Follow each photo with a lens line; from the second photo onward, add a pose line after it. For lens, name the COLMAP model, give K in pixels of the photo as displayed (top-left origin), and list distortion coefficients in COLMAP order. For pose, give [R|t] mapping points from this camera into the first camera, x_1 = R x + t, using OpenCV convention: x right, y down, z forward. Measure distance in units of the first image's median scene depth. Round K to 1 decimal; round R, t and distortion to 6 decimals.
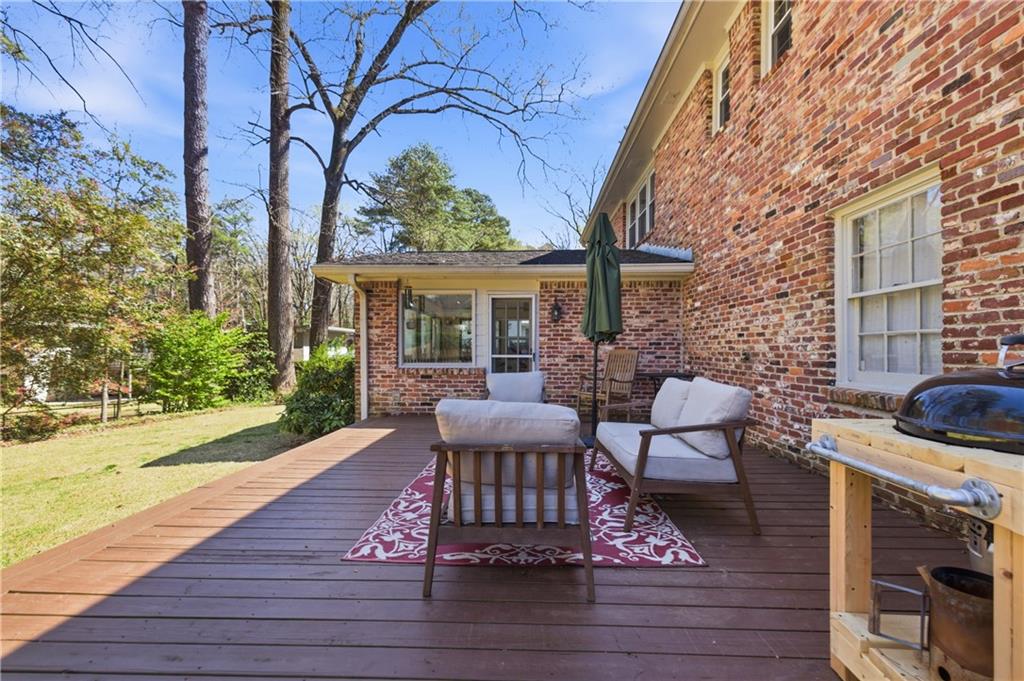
lens RADIAL K [[442.7, 0, 511.2], [0, 442.7, 348.8], [0, 0, 1]] dist [-0.001002, -0.001567]
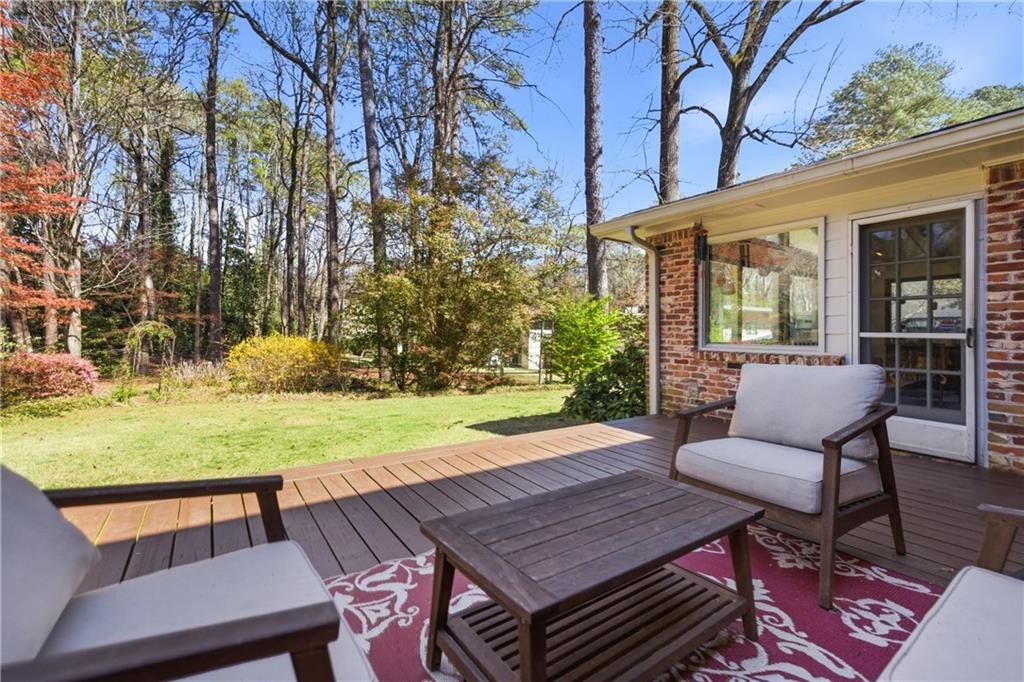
lens RADIAL K [[442.7, 0, 511.6], [0, 442.7, 329.7], [0, 0, 1]] dist [-0.001002, -0.001567]
pose [[0.587452, -0.000131, -0.809259, 0.140230], [-0.006145, 0.999970, -0.004622, 0.015688], [0.809236, 0.007688, 0.587434, 0.351242]]
